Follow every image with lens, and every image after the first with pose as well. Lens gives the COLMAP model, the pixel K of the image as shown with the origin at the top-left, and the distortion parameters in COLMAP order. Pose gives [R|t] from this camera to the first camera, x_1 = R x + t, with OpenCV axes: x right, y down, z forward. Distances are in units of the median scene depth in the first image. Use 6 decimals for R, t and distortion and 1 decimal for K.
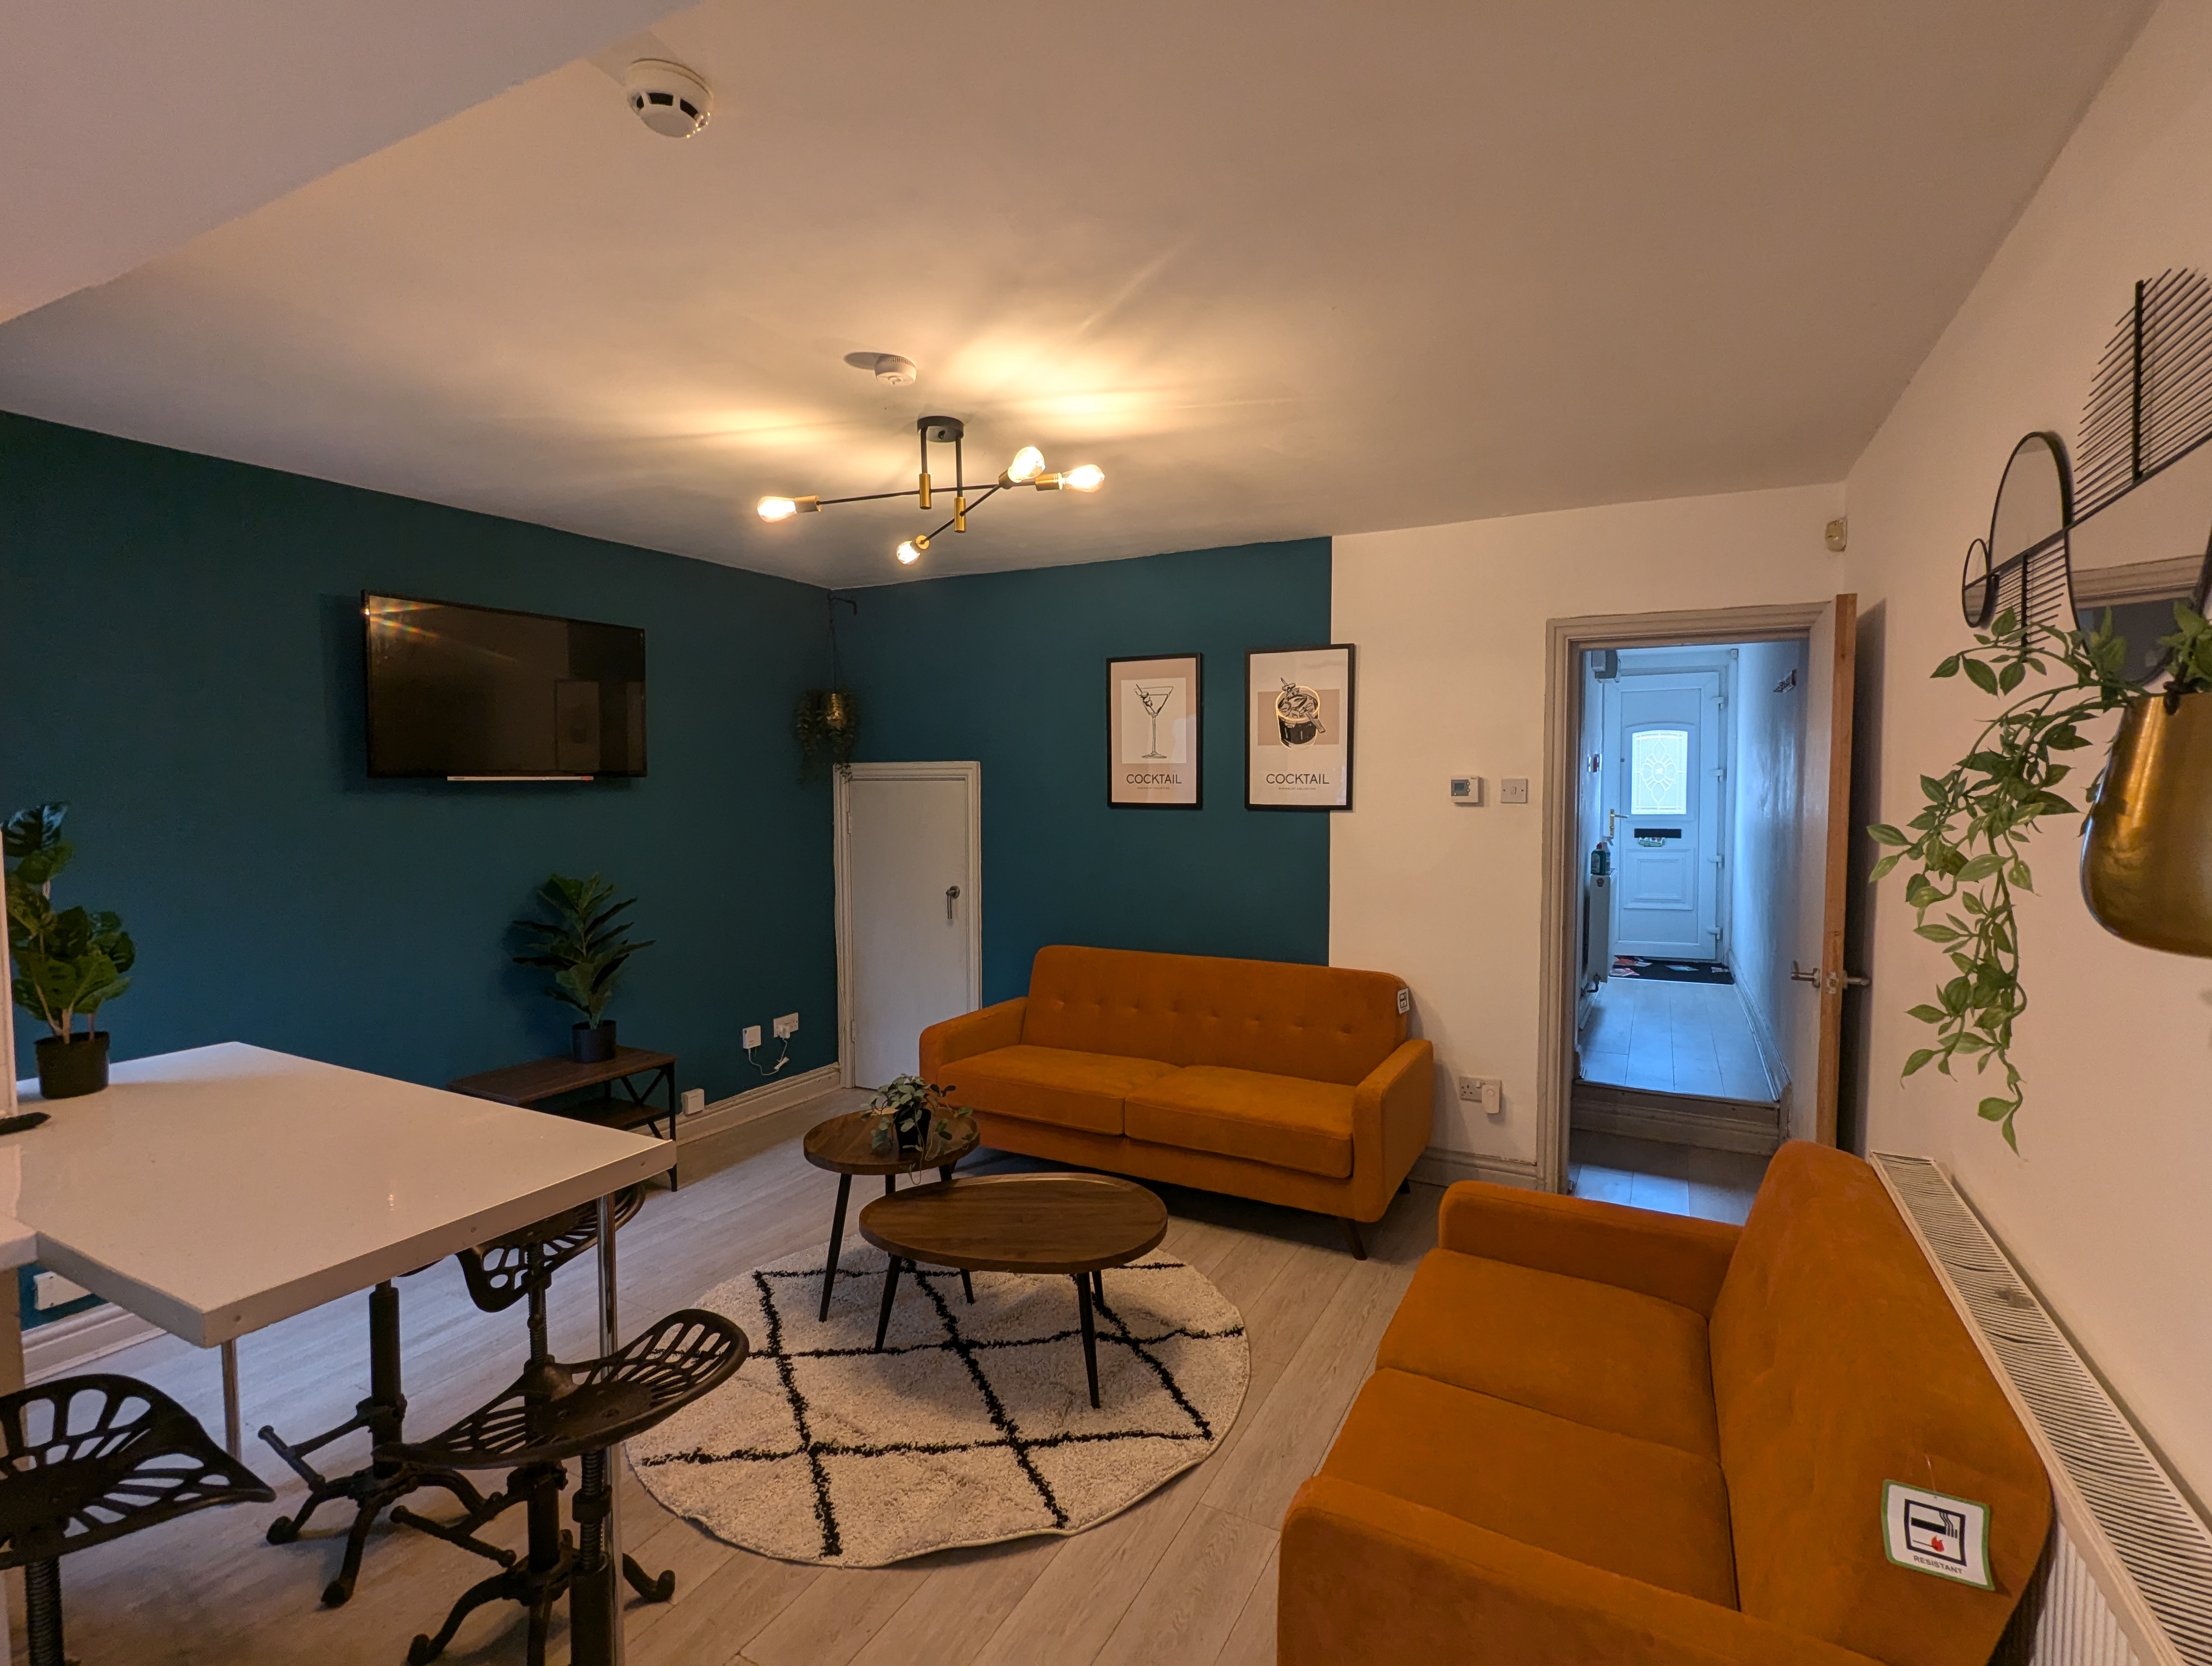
lens RADIAL K [[1034.8, 0, 1111.5], [0, 1034.8, 830.3], [0, 0, 1]] dist [0.000106, -0.000101]
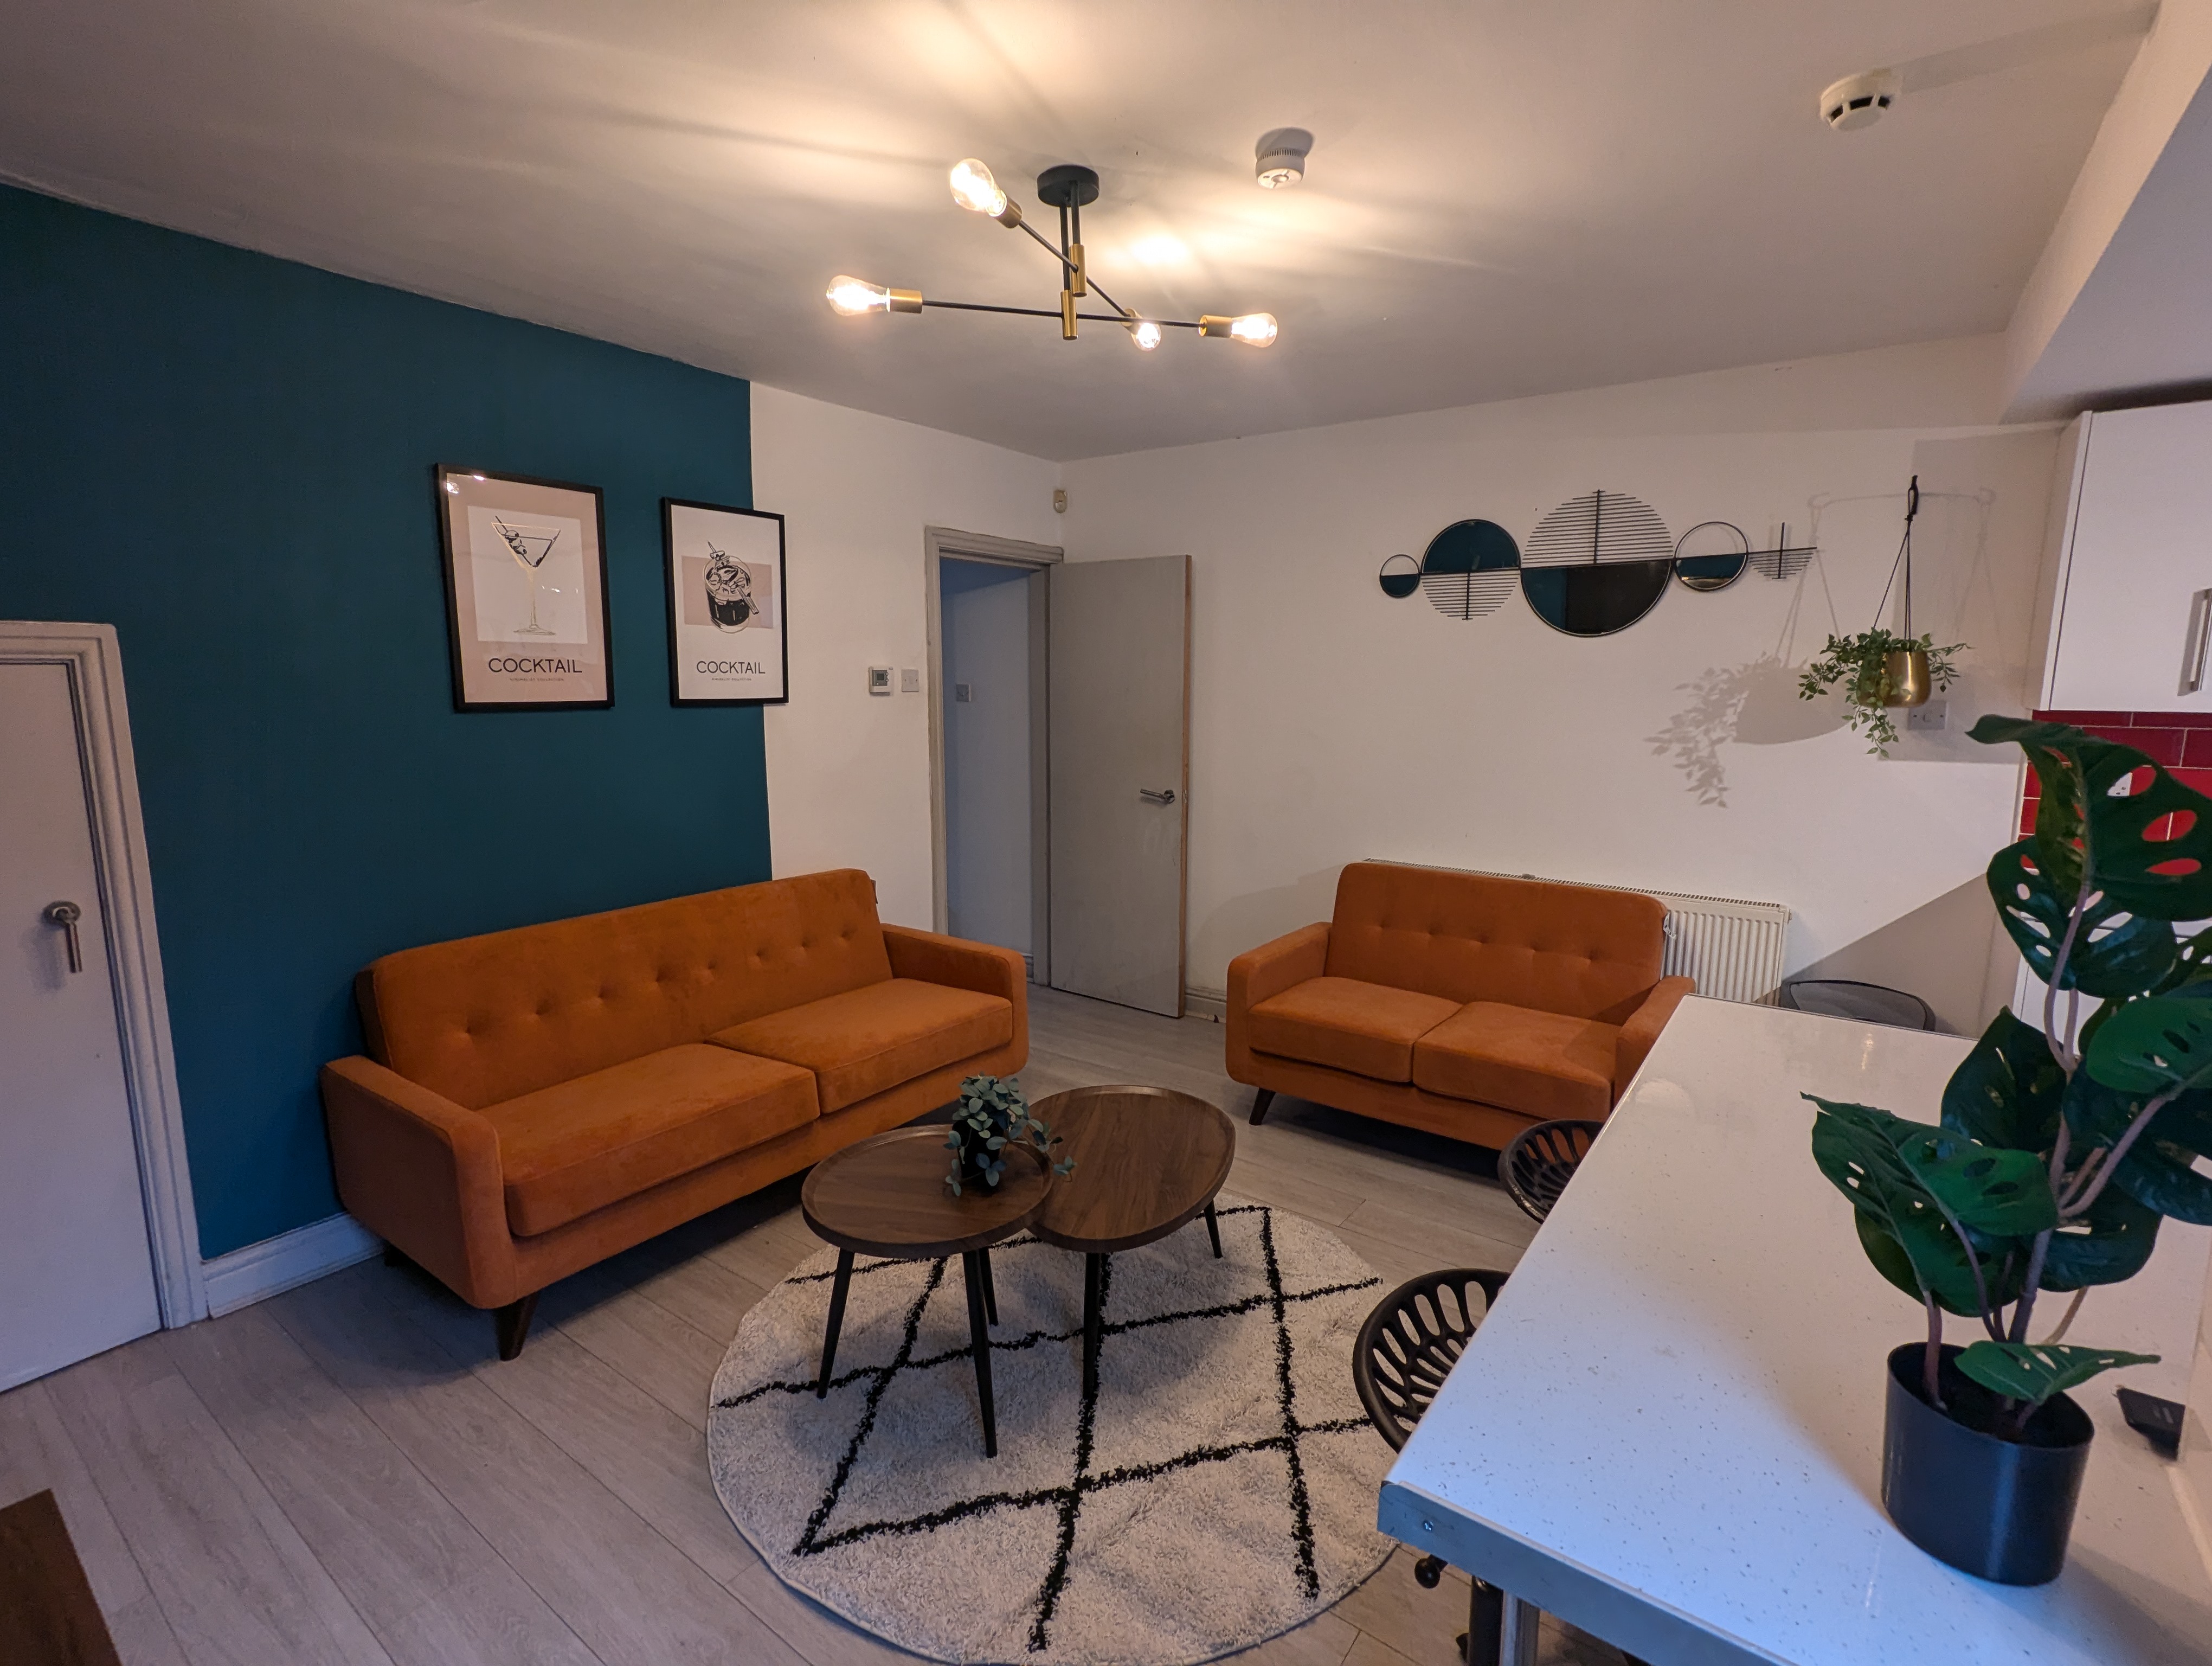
lens RADIAL K [[1044.0, 0, 1119.2], [0, 1044.0, 833.3], [0, 0, 1]] dist [0.001389, -0.000584]
pose [[0.149141, -0.147248, 0.977791, -0.629760], [0.044813, 0.988841, 0.142077, -0.023226], [-0.987800, 0.022628, 0.154075, 0.566372]]
